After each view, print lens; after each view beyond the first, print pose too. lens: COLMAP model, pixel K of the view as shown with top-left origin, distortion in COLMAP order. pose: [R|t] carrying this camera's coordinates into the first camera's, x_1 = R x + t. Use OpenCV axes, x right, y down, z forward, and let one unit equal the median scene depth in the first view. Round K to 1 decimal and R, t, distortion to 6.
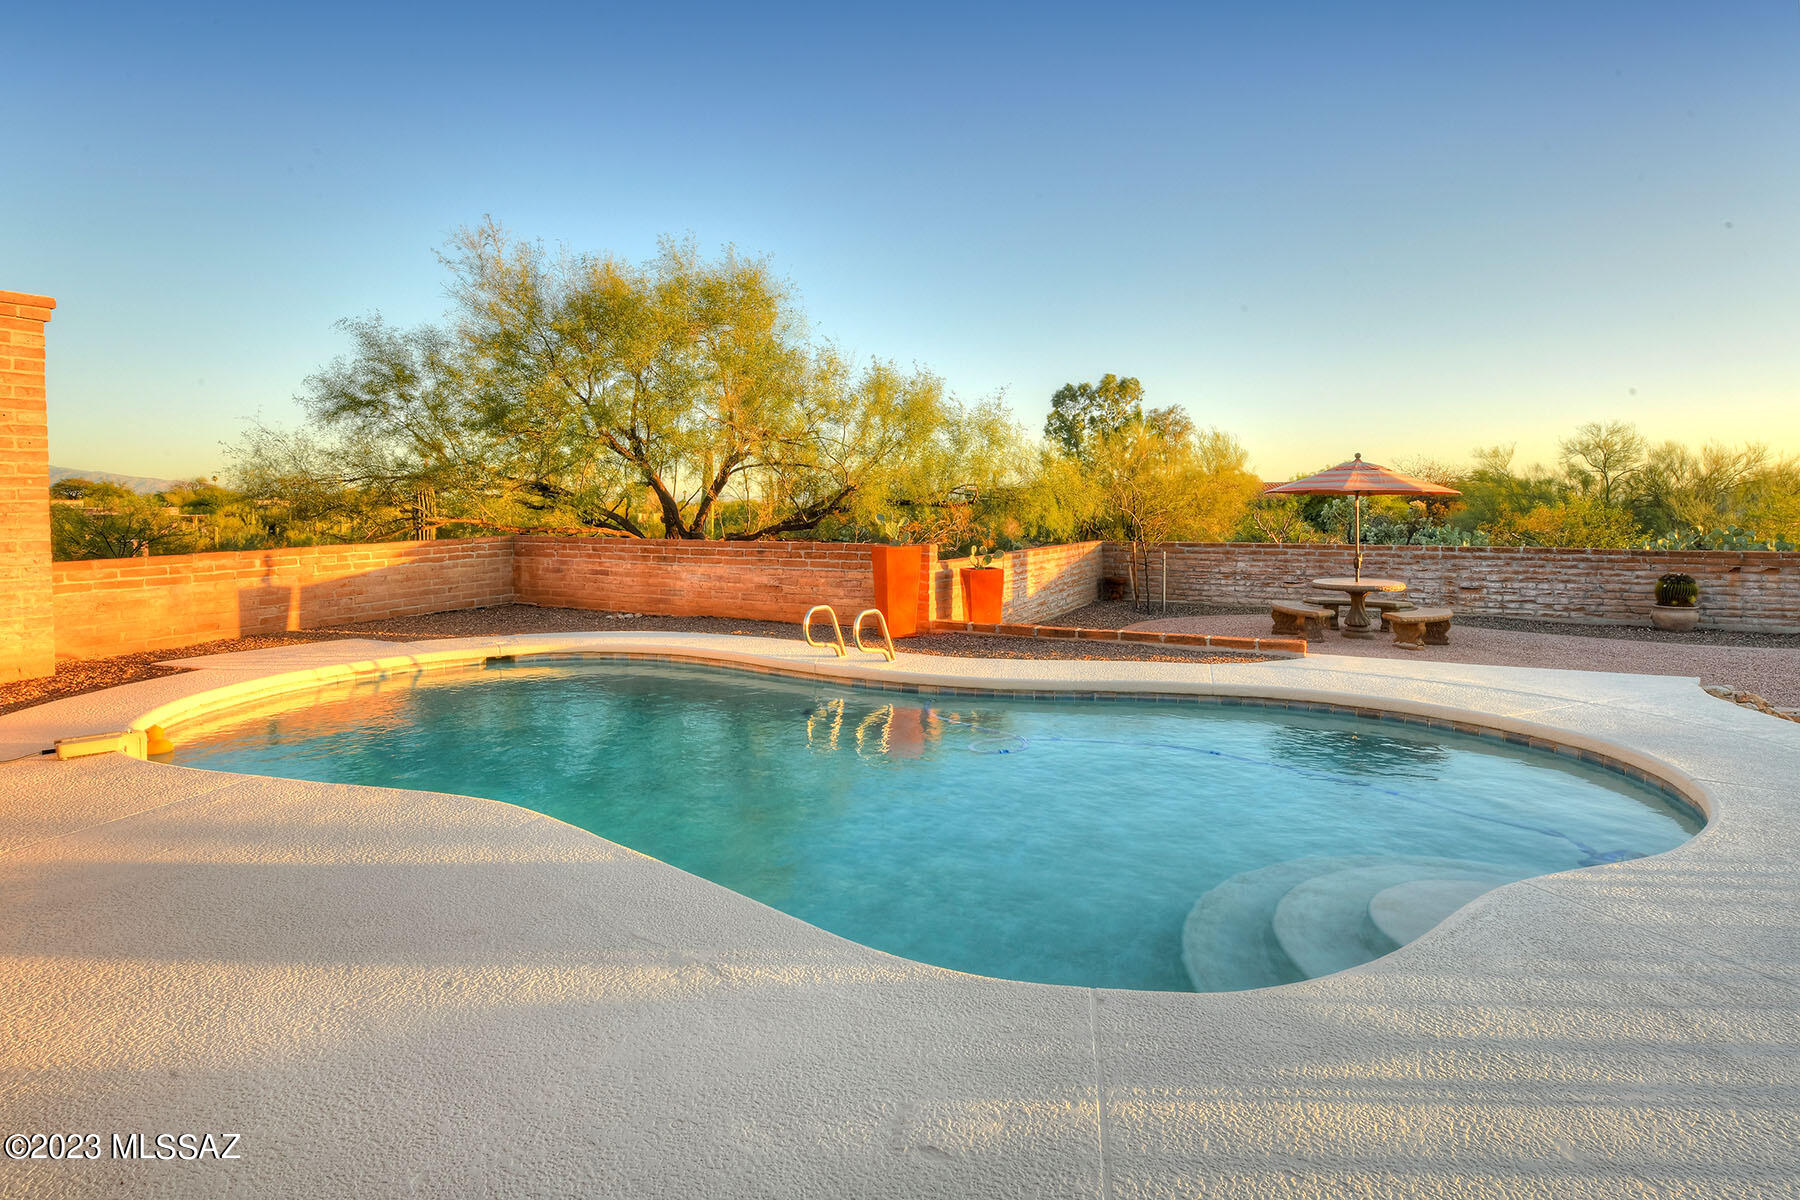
lens RADIAL K [[801.6, 0, 865.1], [0, 801.6, 529.9], [0, 0, 1]] dist [-0.002080, -0.001563]
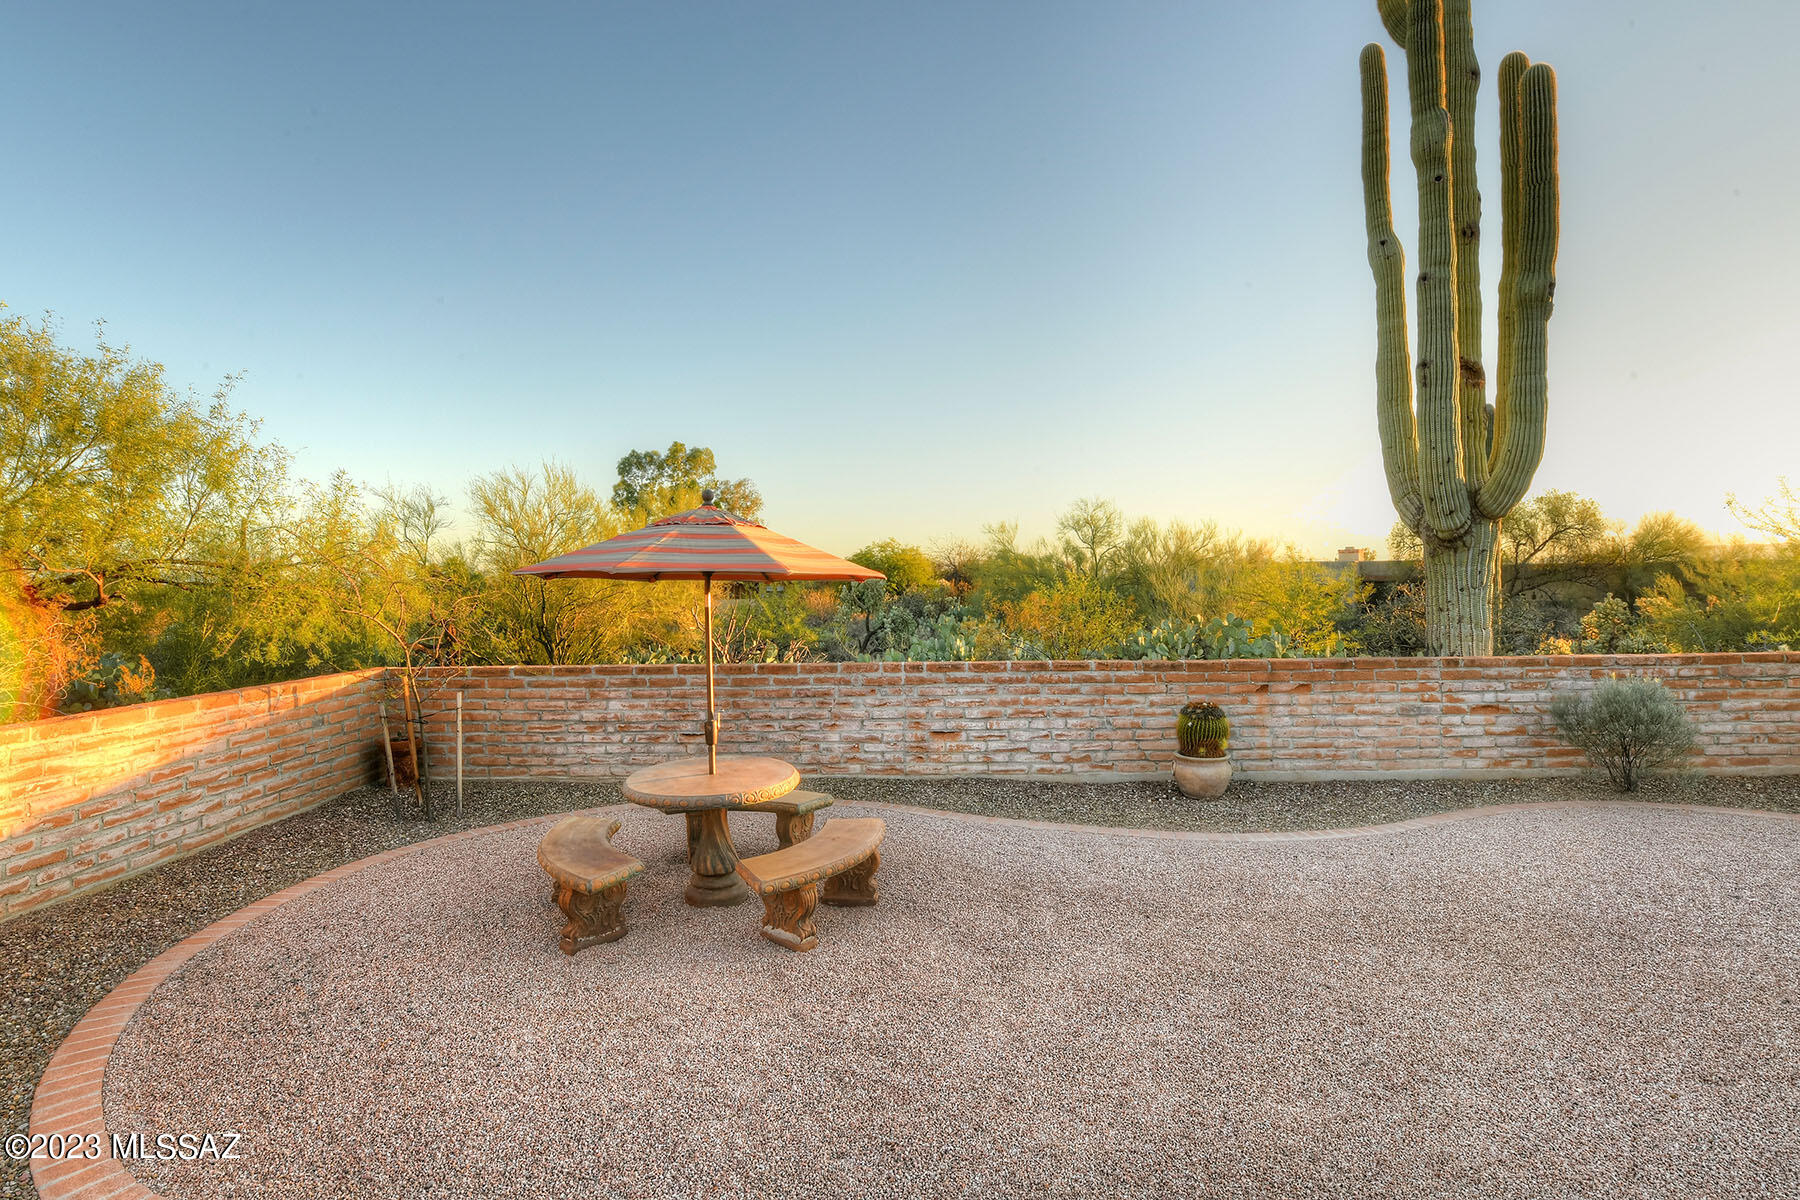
lens RADIAL K [[877.2, 0, 899.9], [0, 877.2, 593.7], [0, 0, 1]] dist [-0.001488, -0.000110]
pose [[0.860539, -0.018822, 0.509036, 0.328312], [0.029484, 0.999482, -0.012887, -0.019964], [-0.508530, 0.026098, 0.860649, 0.372210]]
